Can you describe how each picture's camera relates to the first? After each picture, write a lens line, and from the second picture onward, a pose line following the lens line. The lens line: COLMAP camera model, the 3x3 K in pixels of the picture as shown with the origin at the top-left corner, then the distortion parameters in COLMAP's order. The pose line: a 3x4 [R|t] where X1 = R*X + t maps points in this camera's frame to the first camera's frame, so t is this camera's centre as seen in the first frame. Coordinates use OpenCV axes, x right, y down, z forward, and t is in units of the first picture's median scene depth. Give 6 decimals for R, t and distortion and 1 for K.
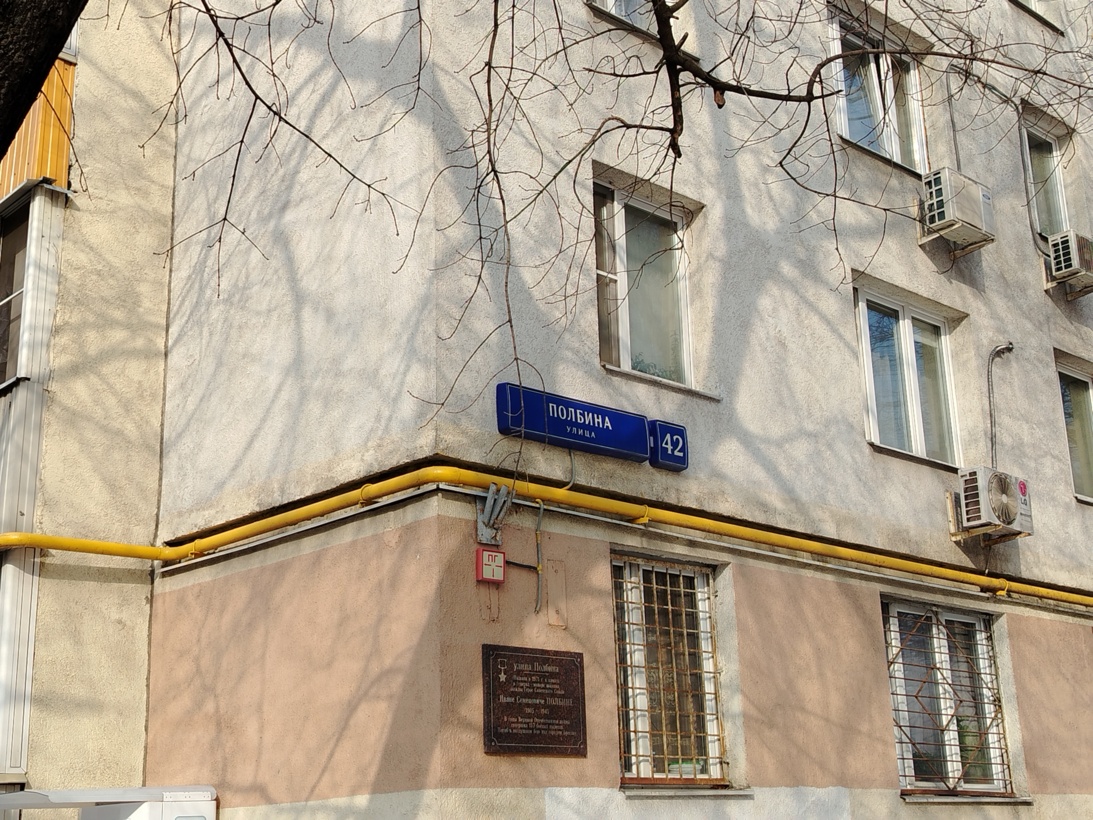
lens RADIAL K [[1446.8, 0, 546.5], [0, 1446.8, 410.0], [0, 0, 1]] dist [0.008994, 0.020282]
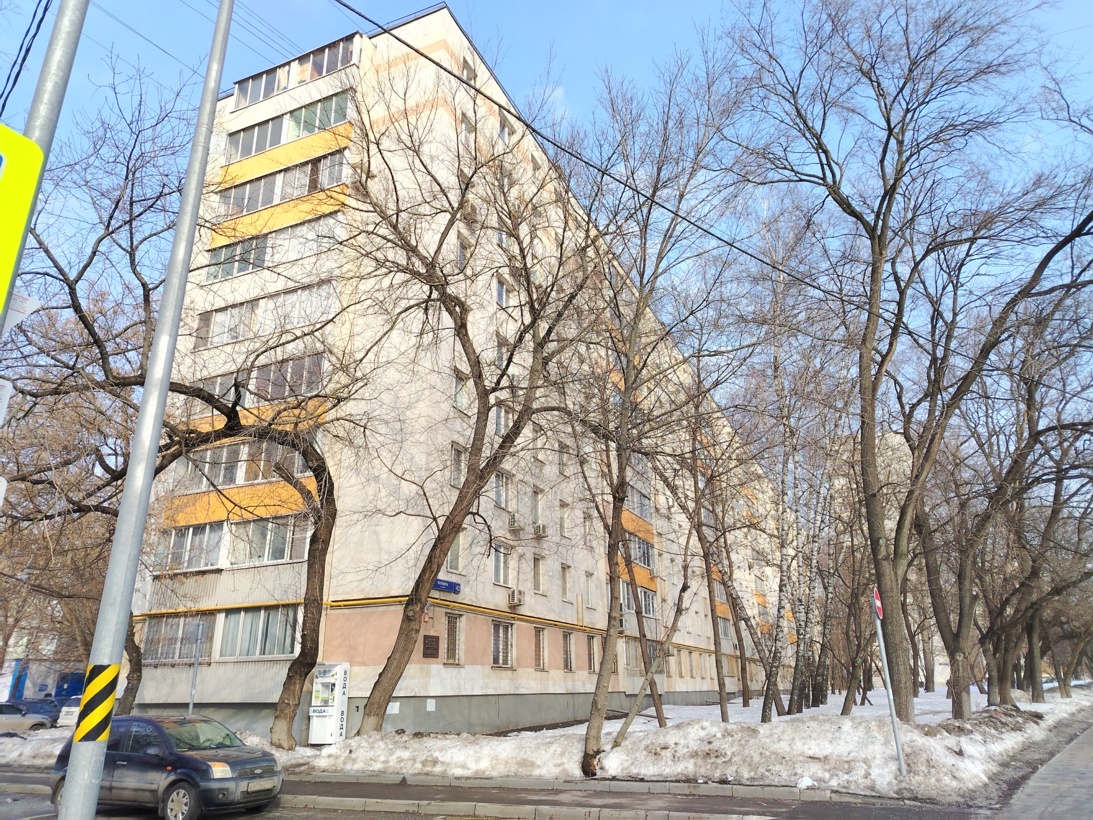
lens RADIAL K [[753.1, 0, 546.5], [0, 753.1, 410.0], [0, 0, 1]] dist [0.001264, 0.000111]
pose [[0.917712, 0.151172, 0.367357, -0.599195], [-0.127182, 0.987895, -0.088812, -0.347428], [-0.376336, 0.034783, 0.925830, -1.289874]]
